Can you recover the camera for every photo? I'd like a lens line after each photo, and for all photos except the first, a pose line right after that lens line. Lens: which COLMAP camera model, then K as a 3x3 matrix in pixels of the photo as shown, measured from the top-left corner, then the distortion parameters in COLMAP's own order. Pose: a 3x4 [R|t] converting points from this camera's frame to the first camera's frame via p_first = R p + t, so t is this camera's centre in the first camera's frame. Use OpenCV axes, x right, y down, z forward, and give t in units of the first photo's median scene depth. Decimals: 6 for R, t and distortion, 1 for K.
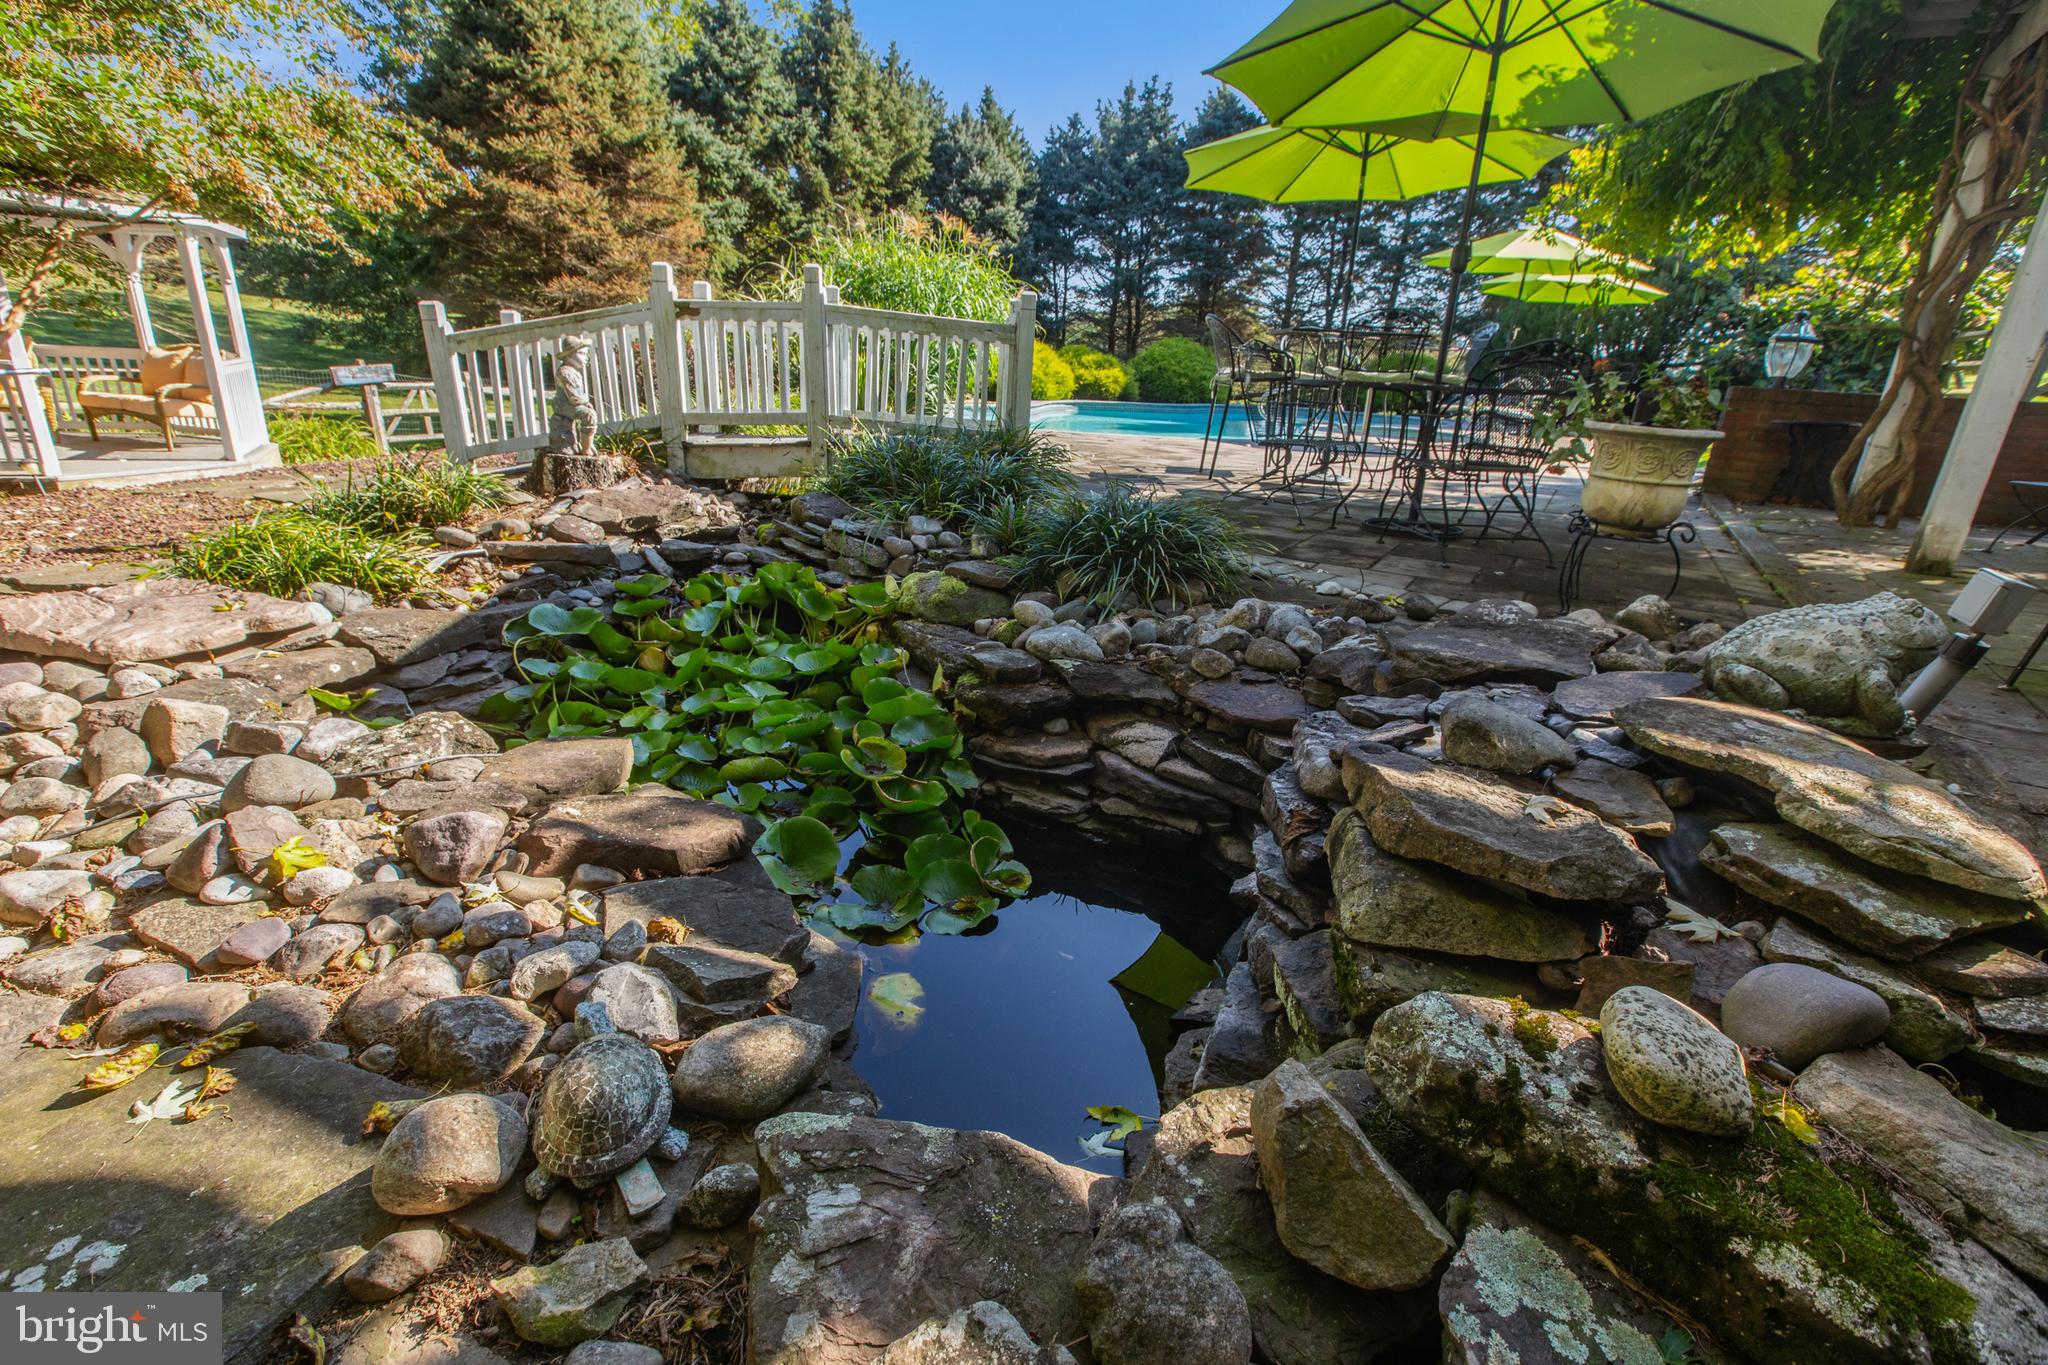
lens RADIAL K [[926.8, 0, 1025.6], [0, 926.8, 686.6], [0, 0, 1]] dist [0.005370, 0.000450]
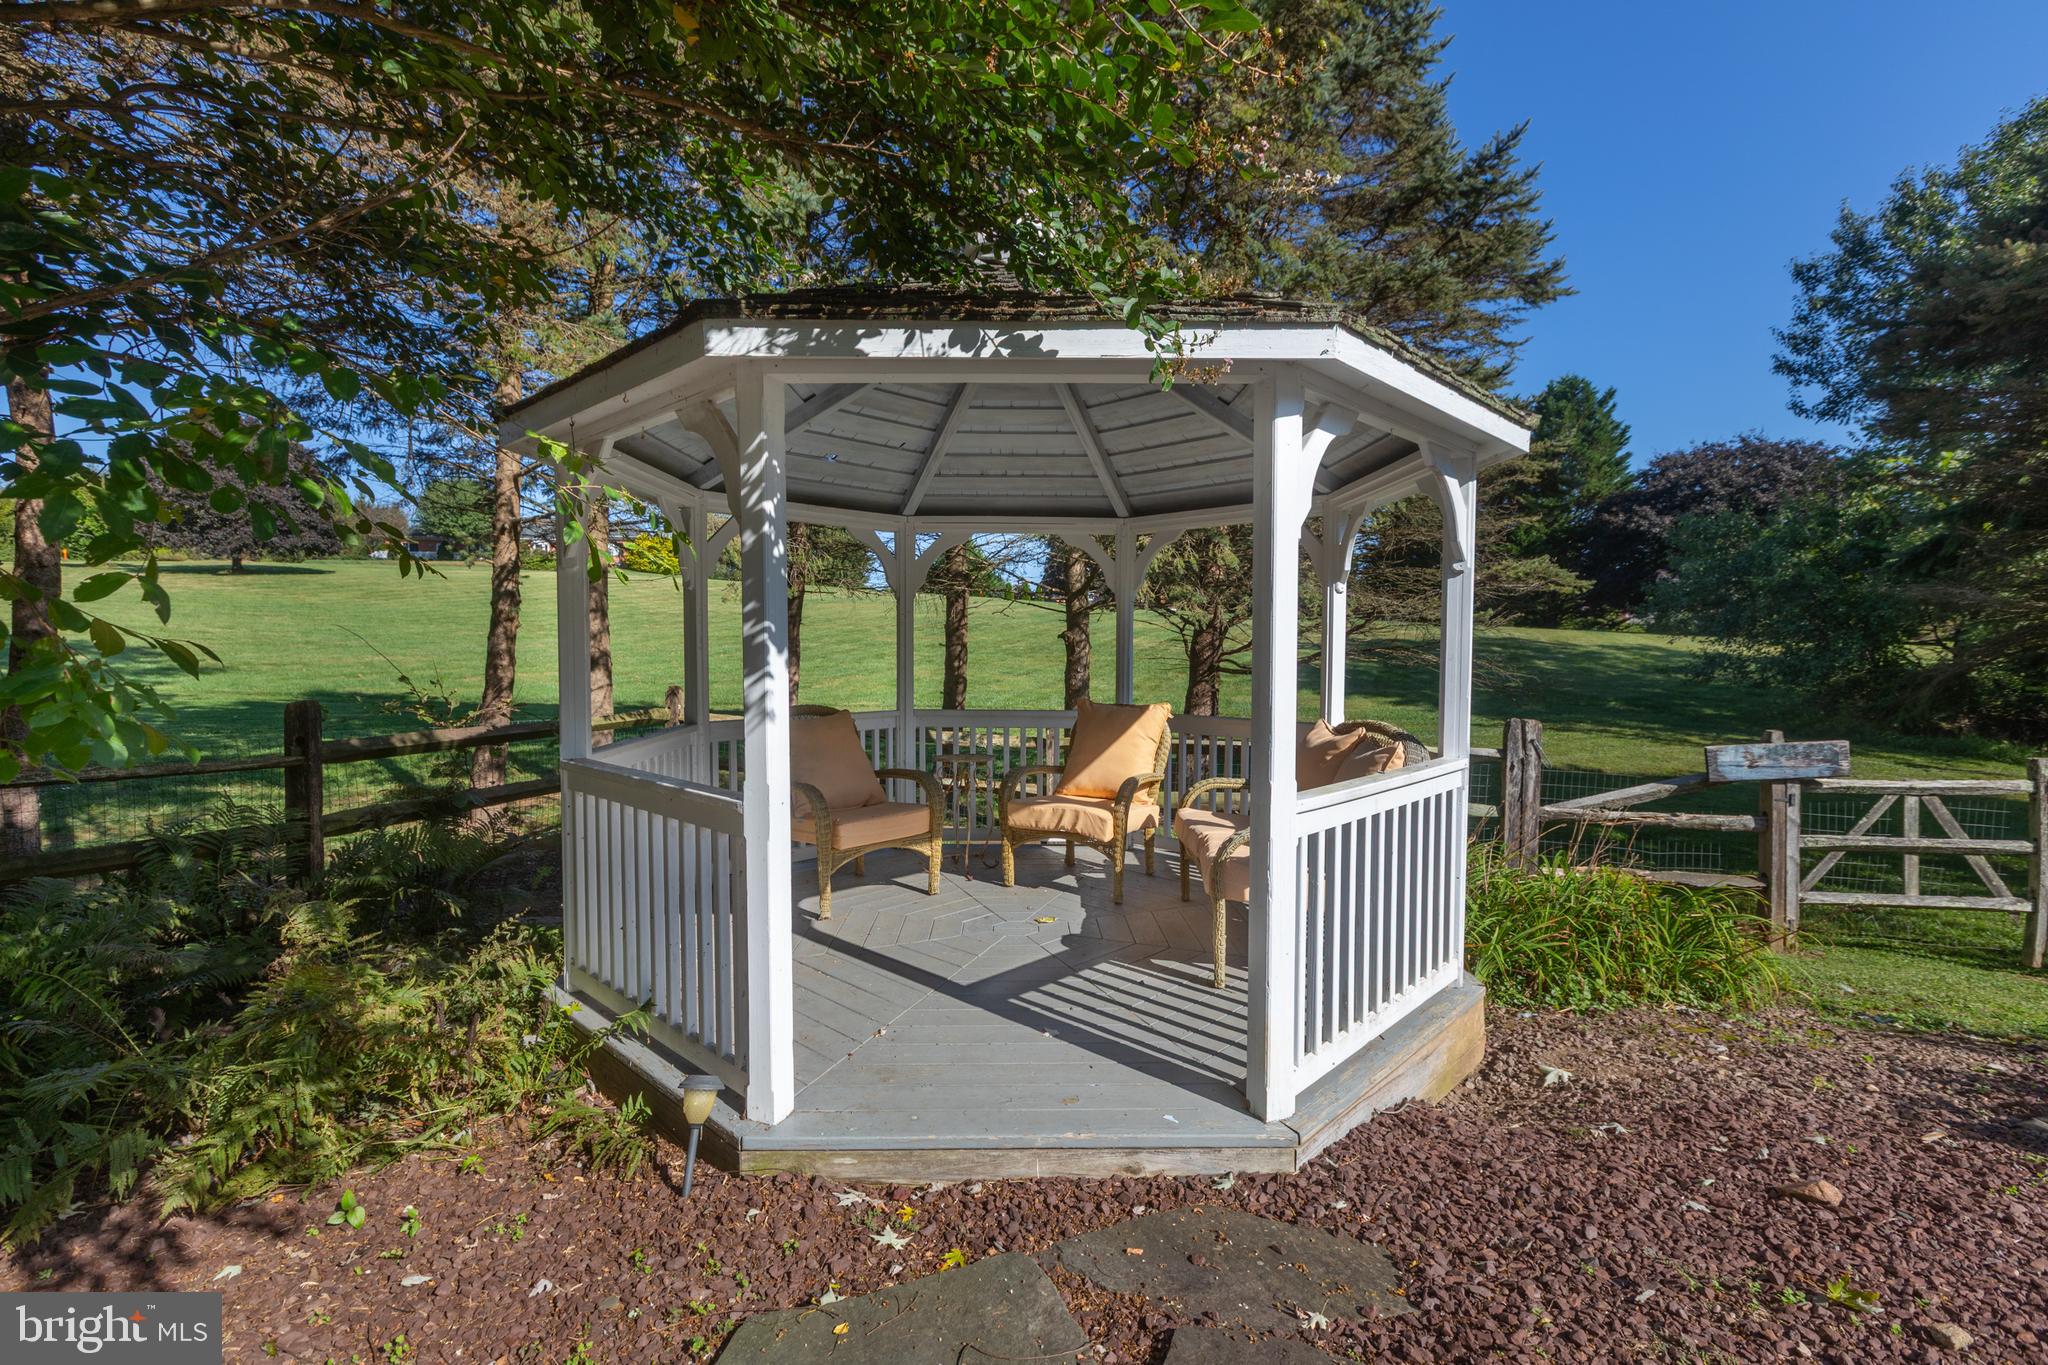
lens RADIAL K [[926.8, 0, 1025.6], [0, 926.8, 686.6], [0, 0, 1]] dist [0.005370, 0.000450]
pose [[0.302785, -0.012176, -0.952981, -0.369807], [-0.308343, 0.944889, -0.110040, -0.197896], [0.901801, 0.327164, 0.282345, 0.501732]]
